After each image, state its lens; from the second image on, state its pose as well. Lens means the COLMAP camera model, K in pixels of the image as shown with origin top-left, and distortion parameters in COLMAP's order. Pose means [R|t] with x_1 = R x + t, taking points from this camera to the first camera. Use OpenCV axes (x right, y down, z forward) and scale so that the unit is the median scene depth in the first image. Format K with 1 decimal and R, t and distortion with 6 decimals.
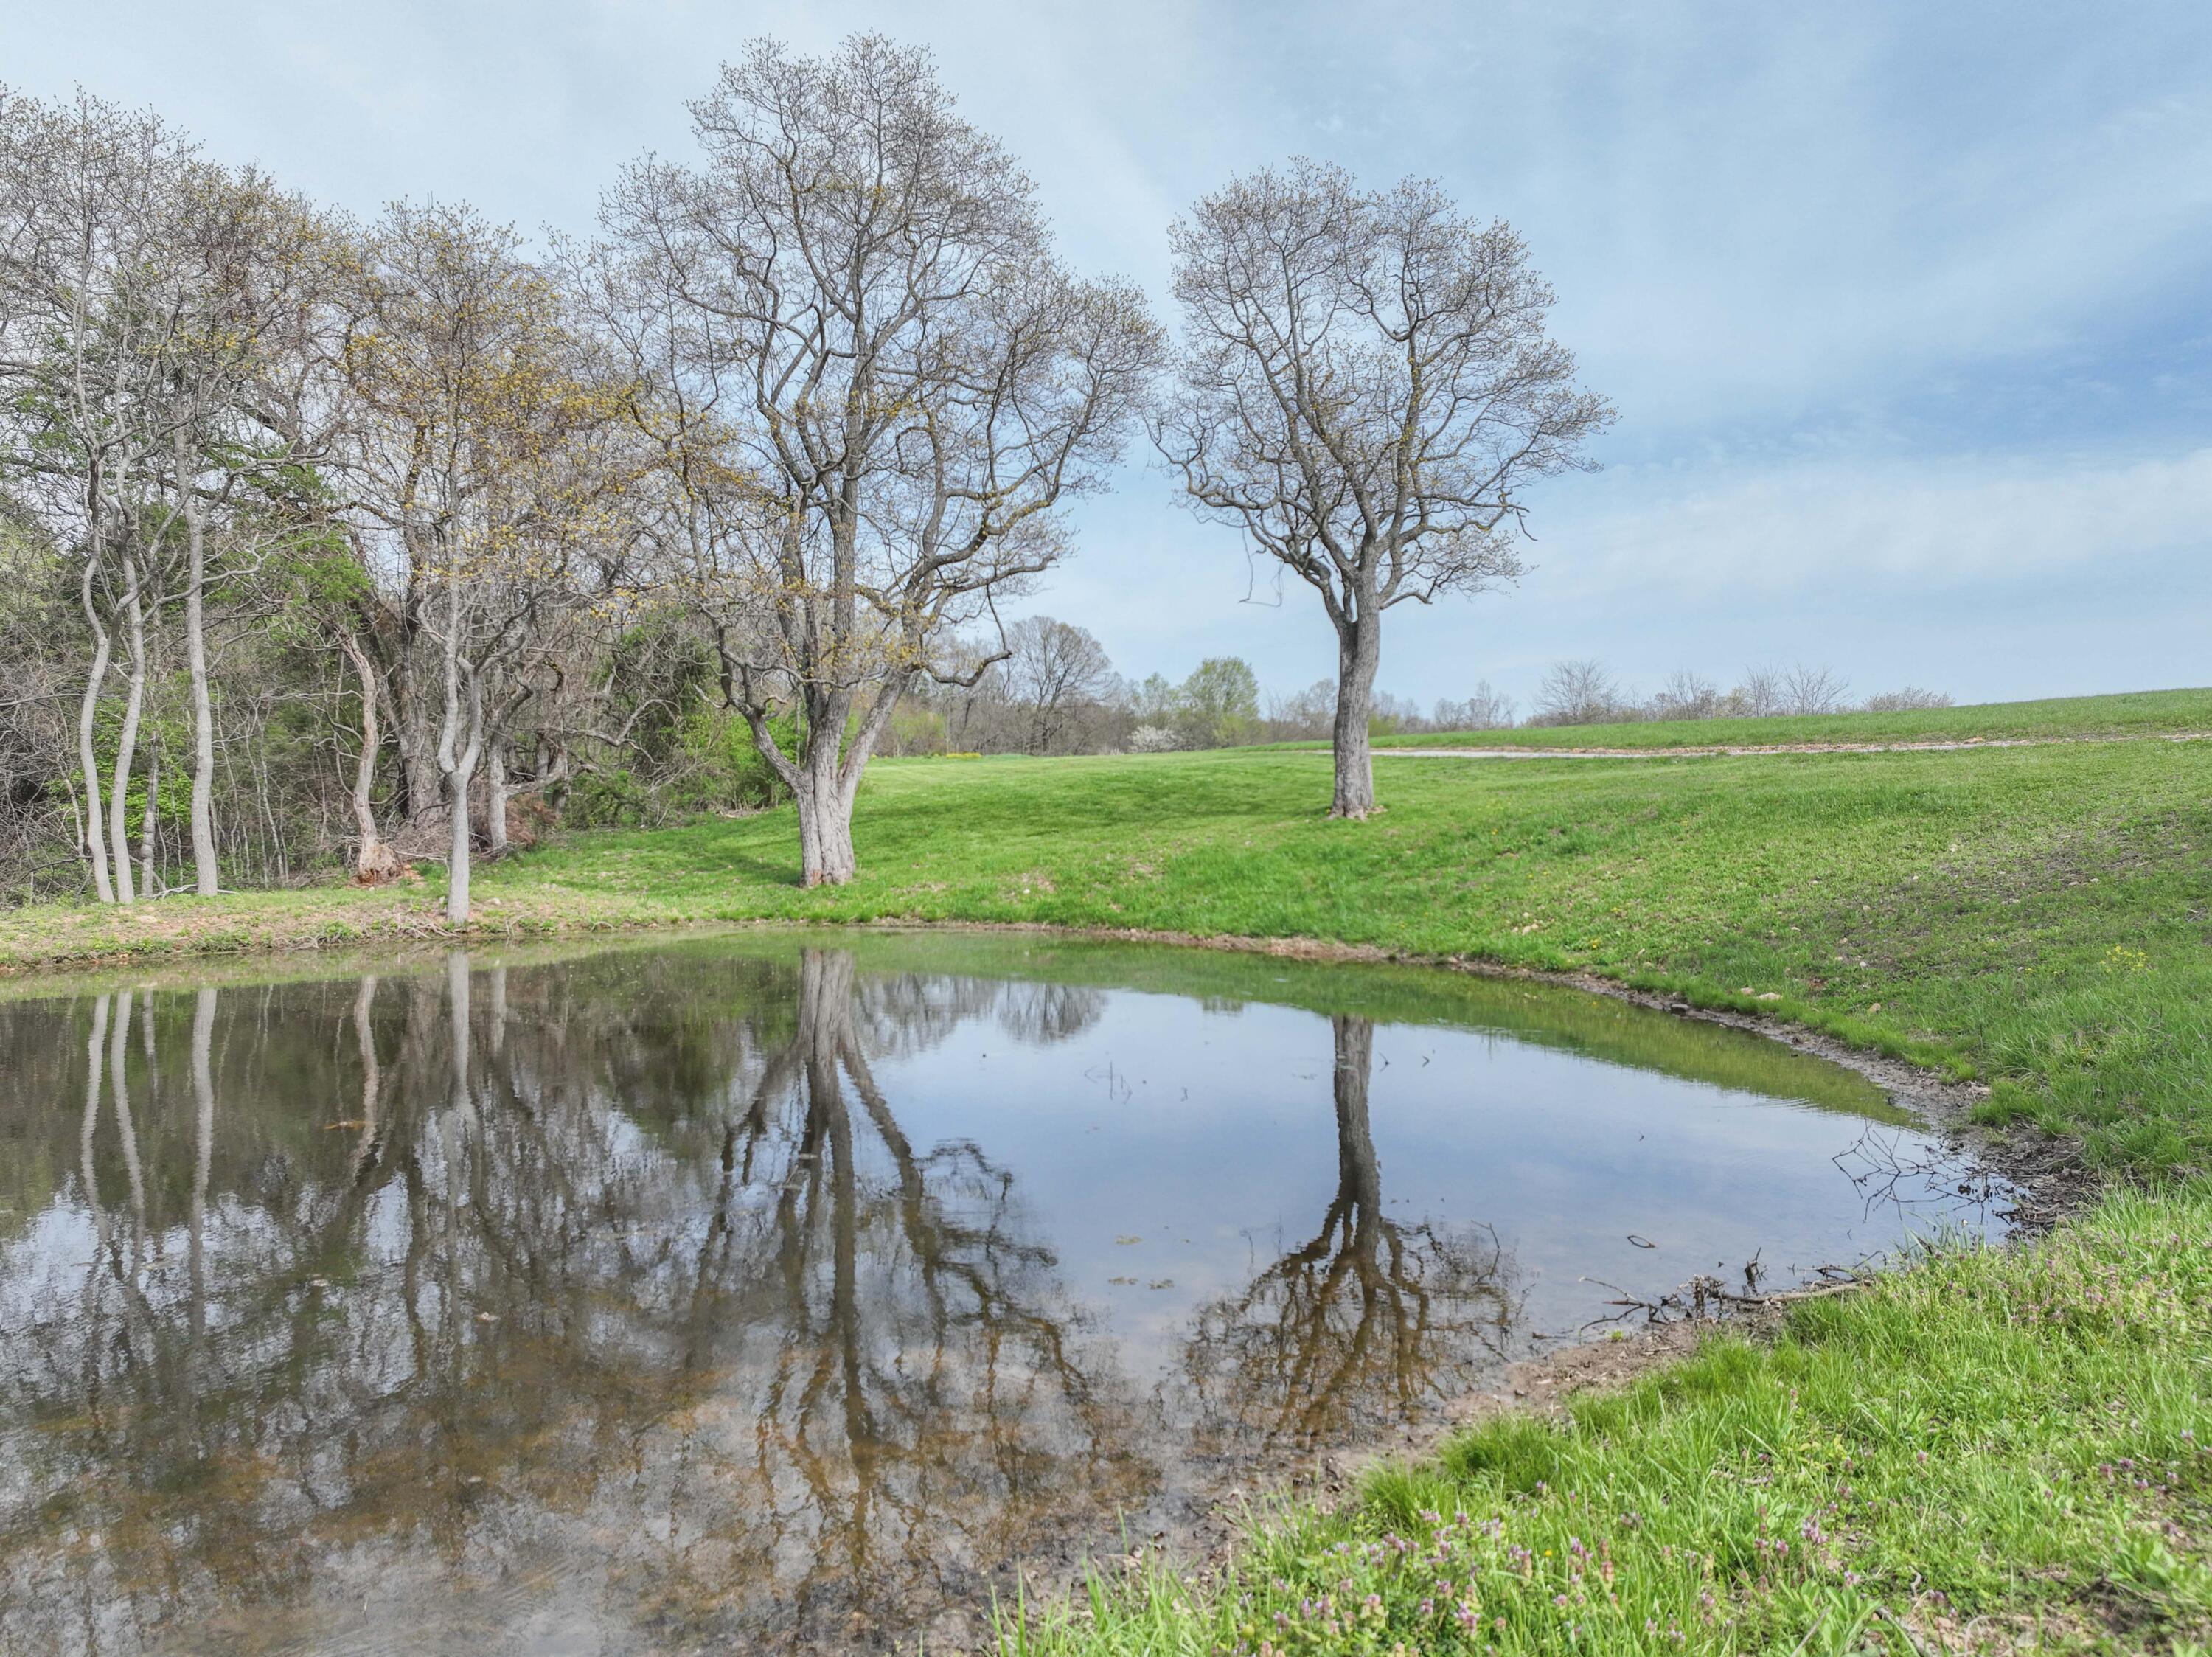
lens RADIAL K [[1583.0, 0, 1111.5], [0, 1583.0, 831.7], [0, 0, 1]] dist [-0.007117, 0.004033]
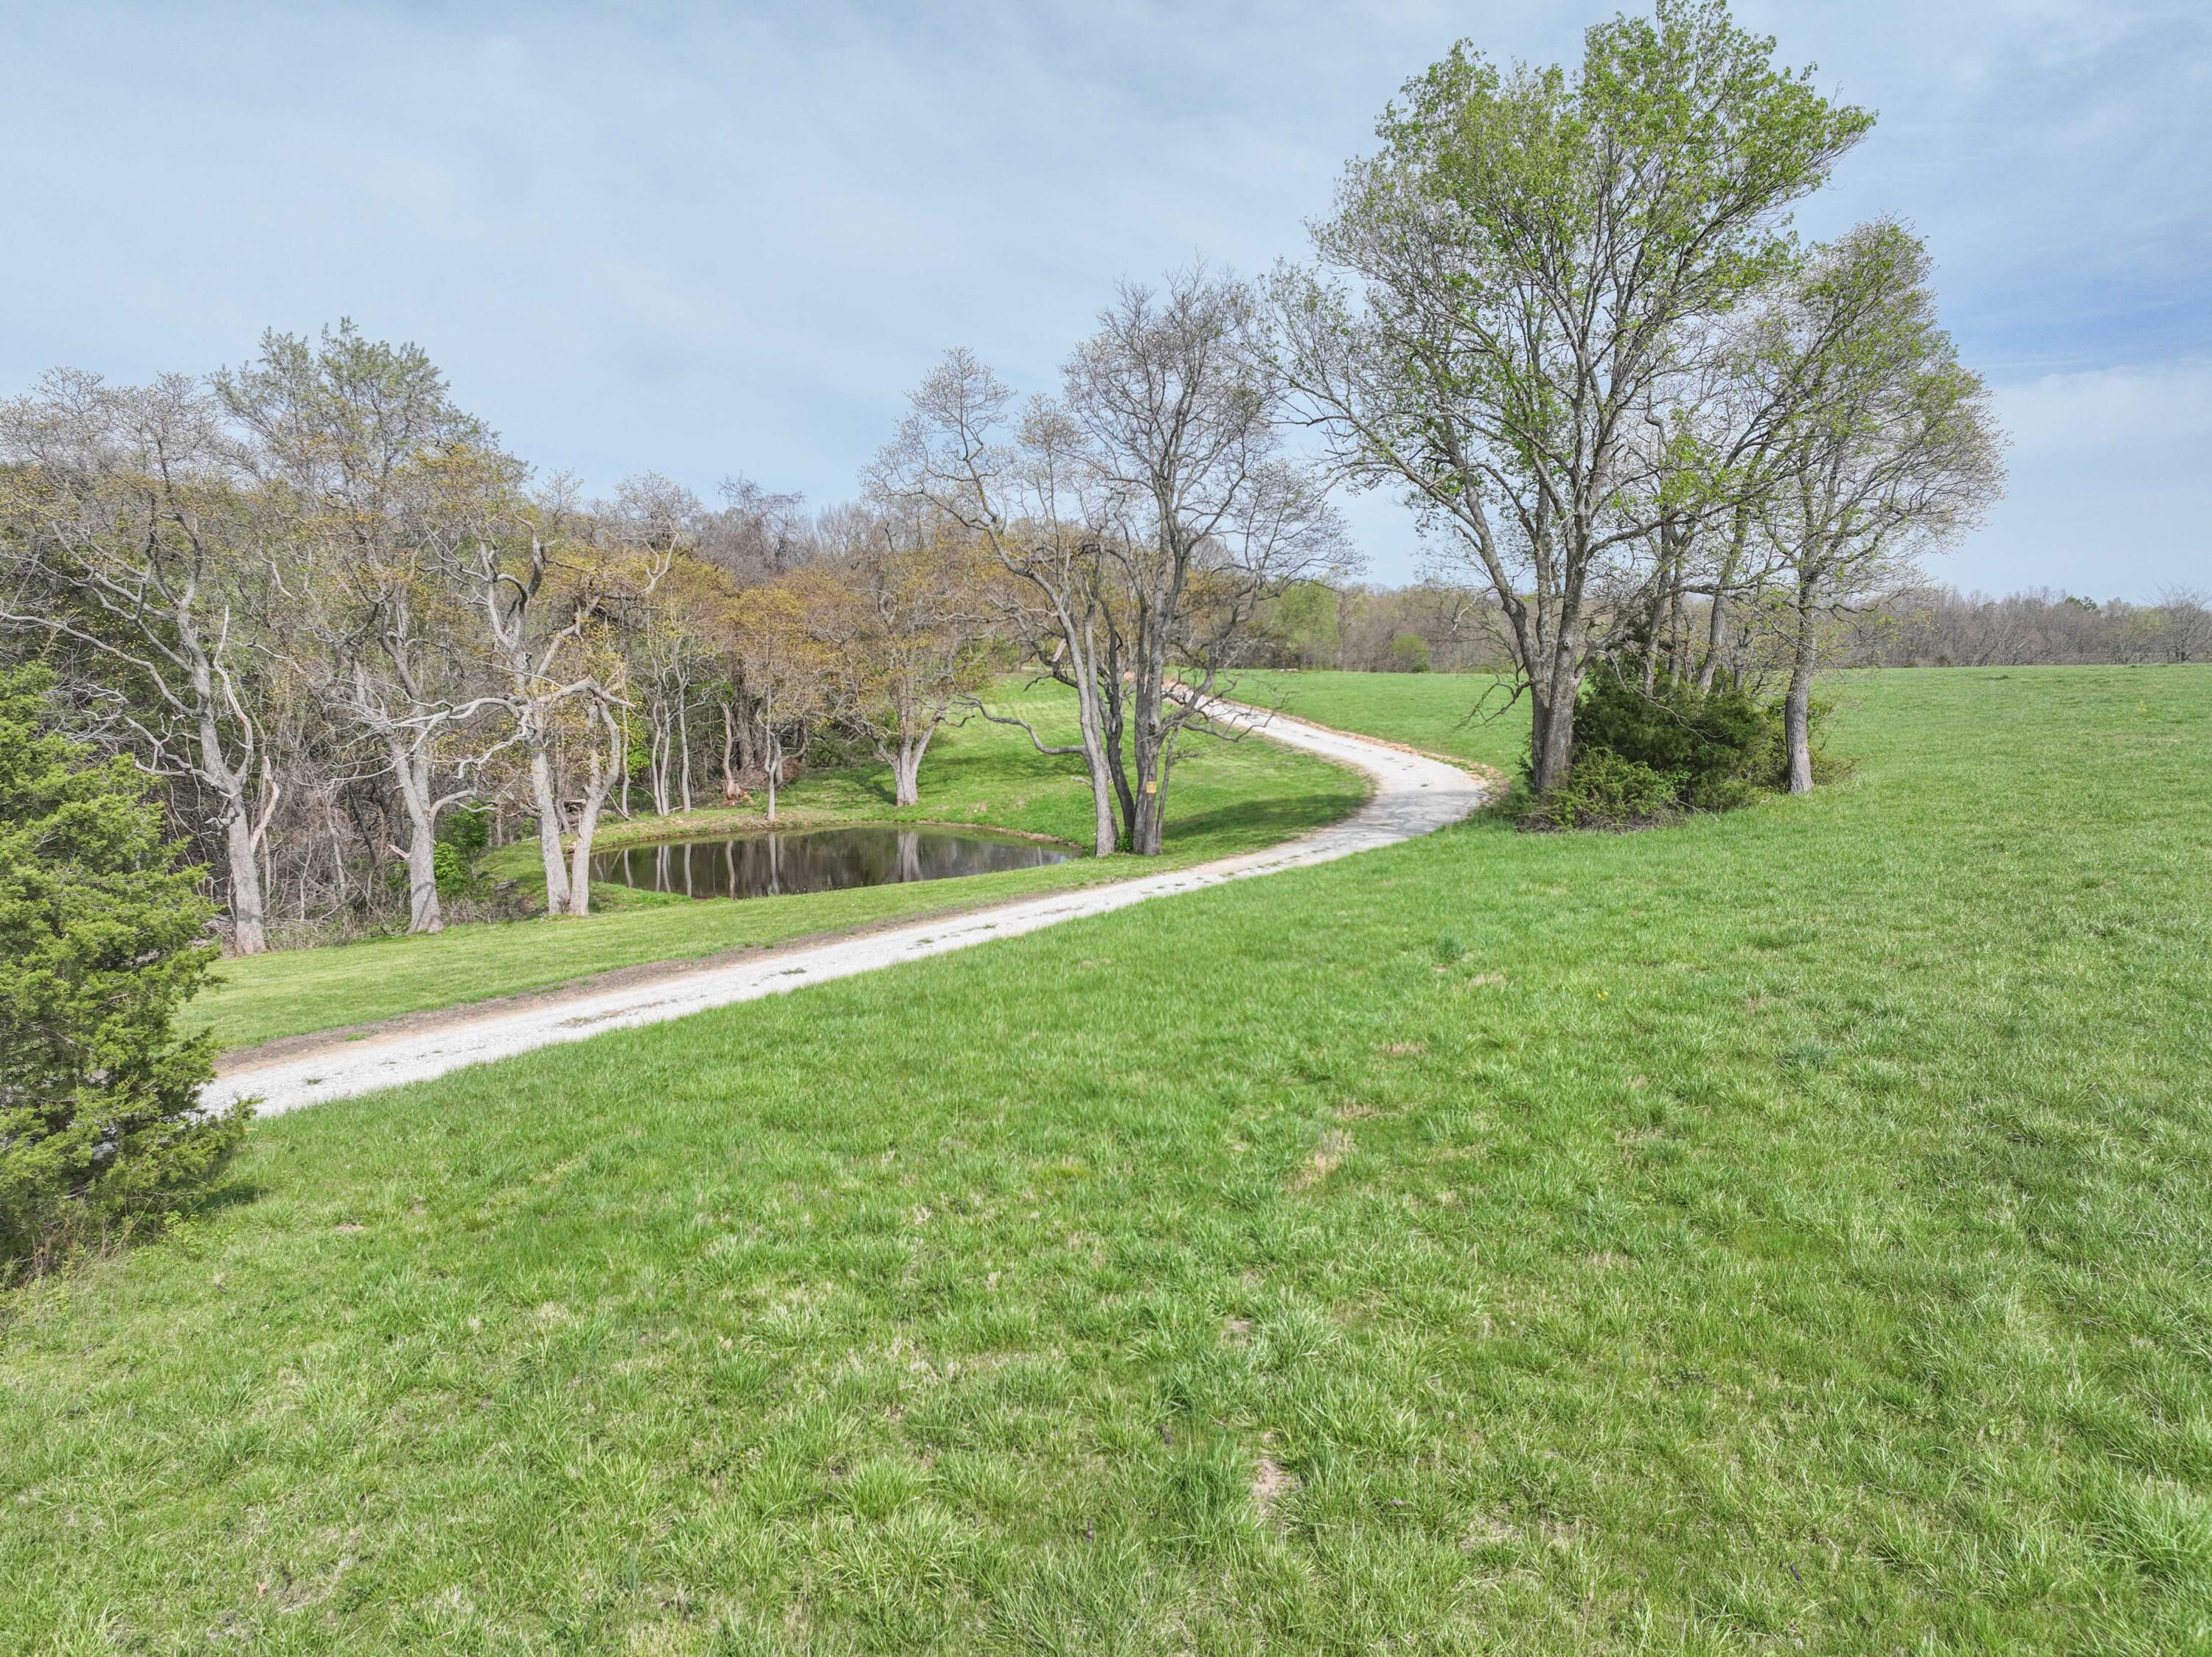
lens RADIAL K [[1583.0, 0, 1096.7], [0, 1583.0, 831.9], [0, 0, 1]] dist [-0.007117, 0.004033]
pose [[0.987911, 0.016789, -0.154111, 0.512949], [-0.001681, 0.995220, 0.097642, -0.171439], [0.155014, -0.096203, 0.983217, -1.447416]]
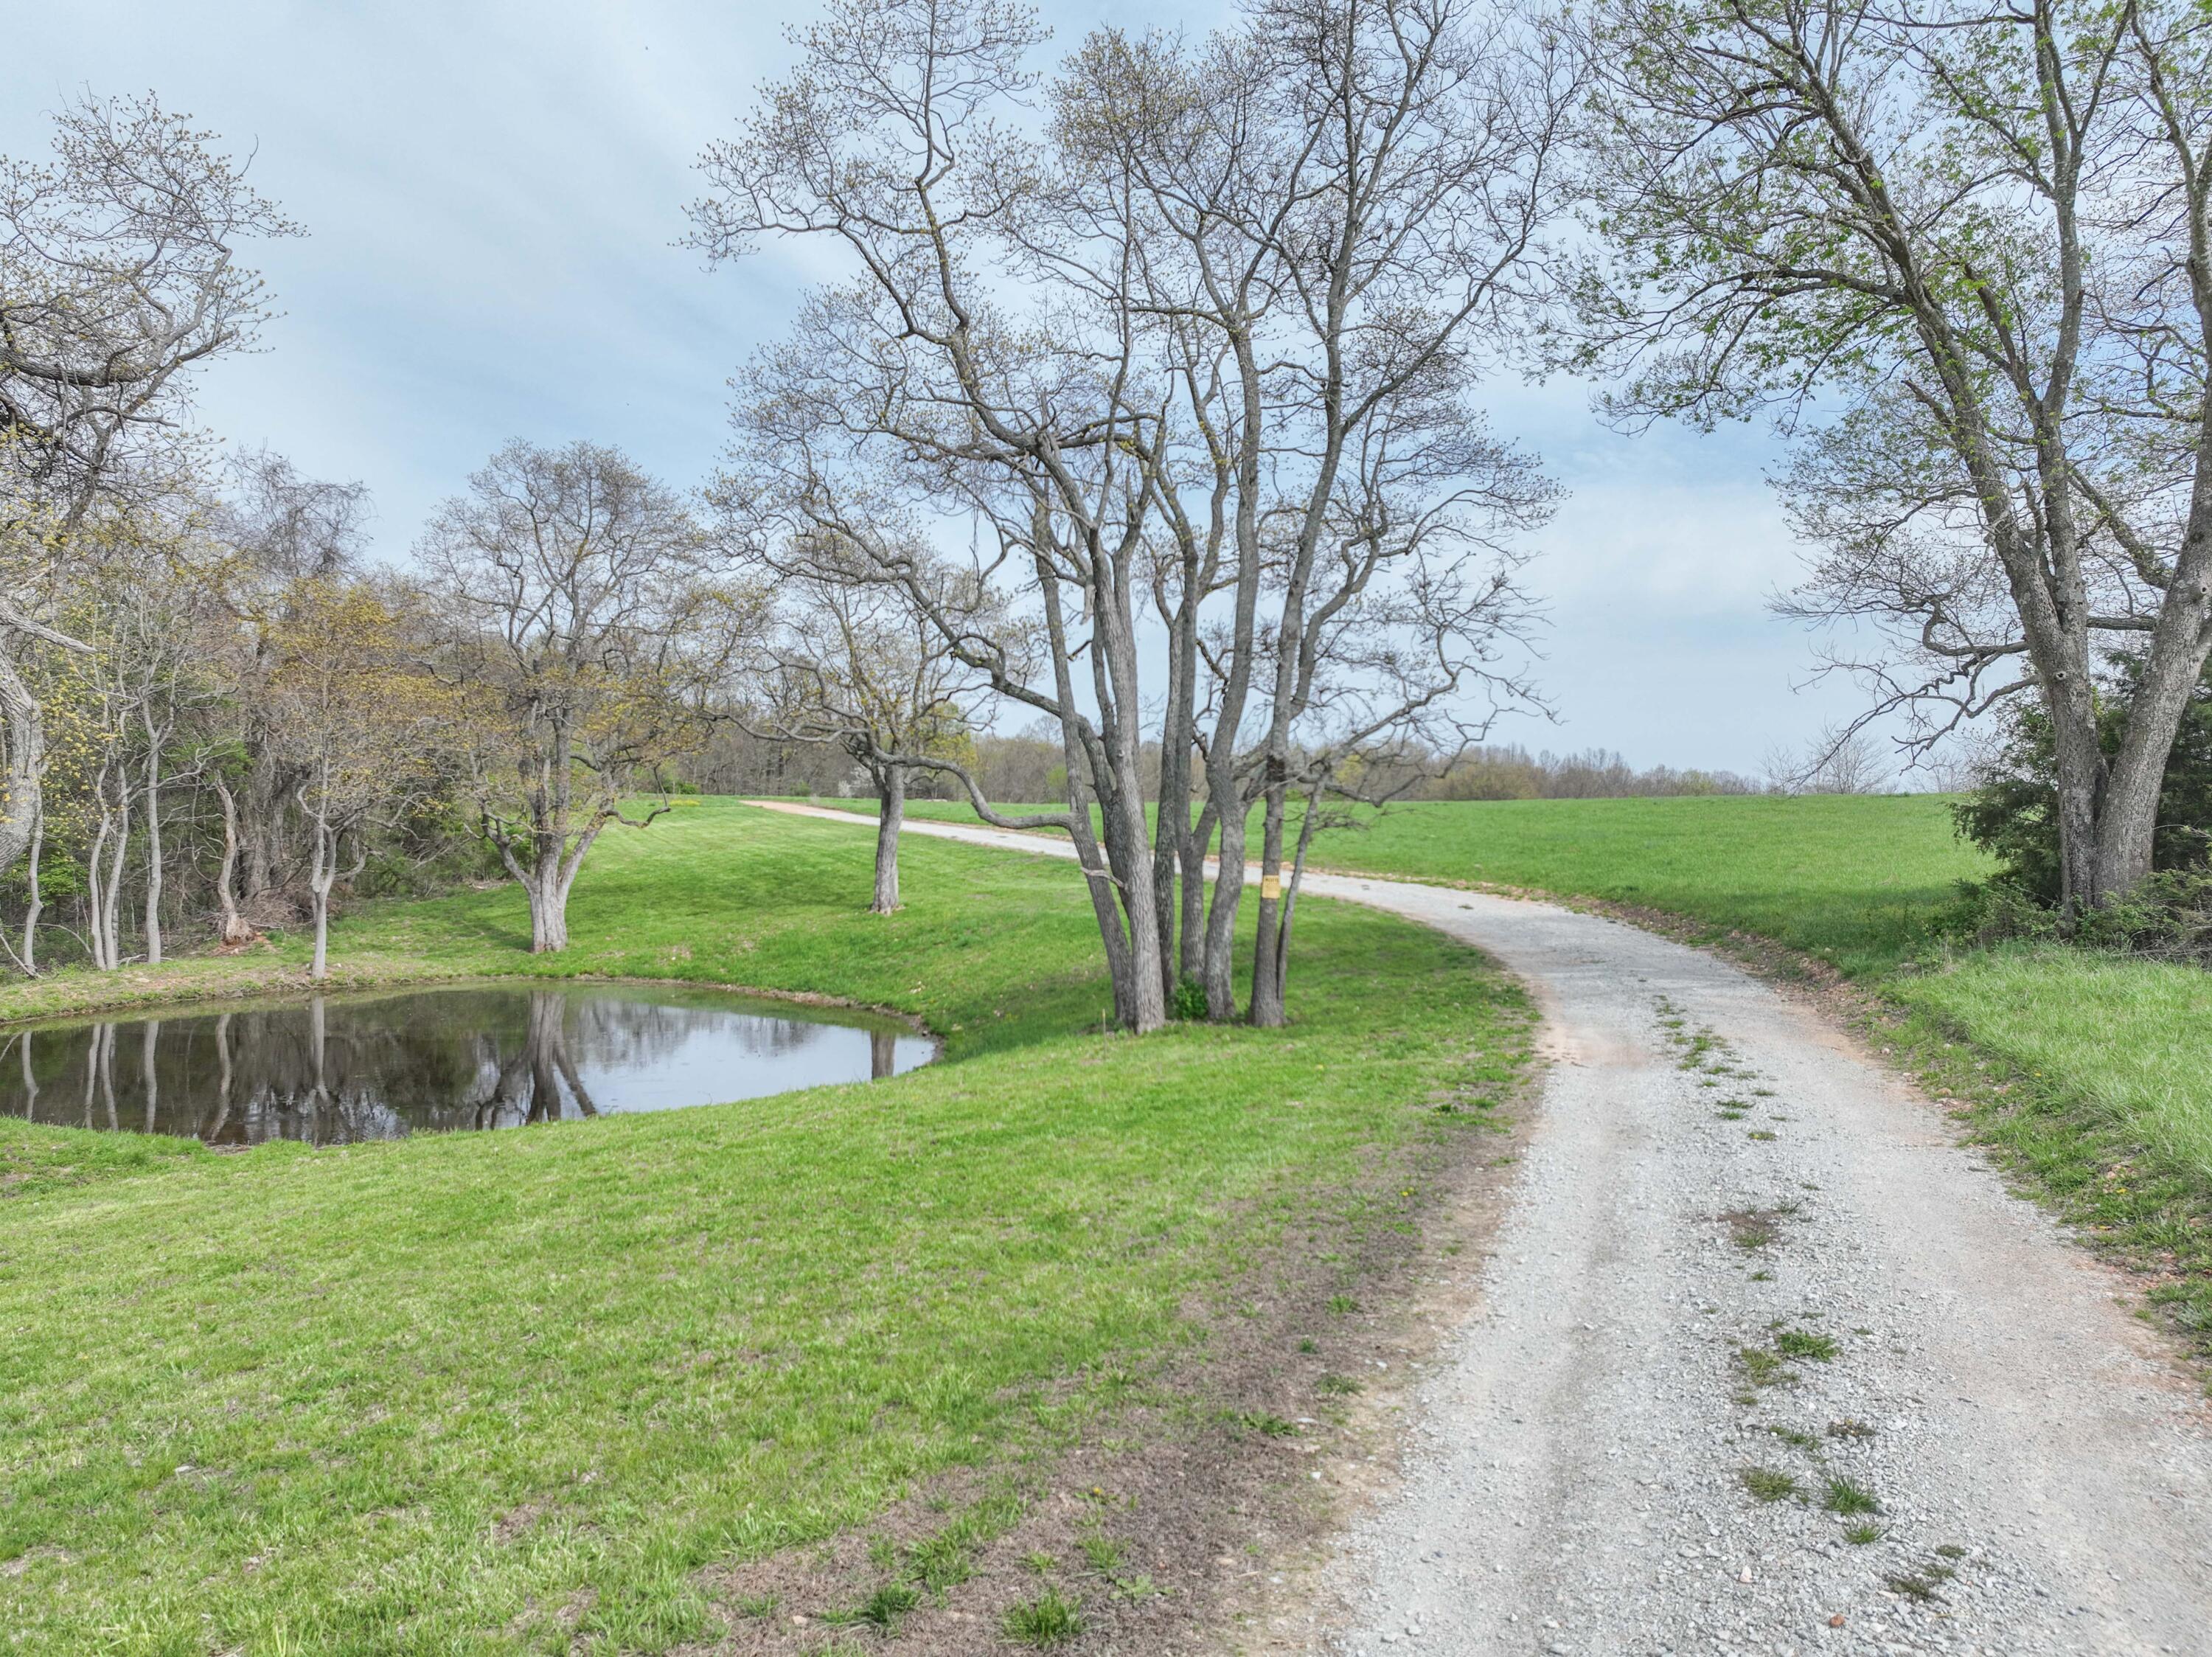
lens RADIAL K [[1583.0, 0, 1105.9], [0, 1583.0, 826.6], [0, 0, 1]] dist [-0.007117, 0.004033]
pose [[0.988394, 0.019112, 0.150704, 0.131455], [-0.017604, 0.999781, -0.011334, -0.082853], [-0.150887, 0.008550, 0.988514, -0.650899]]
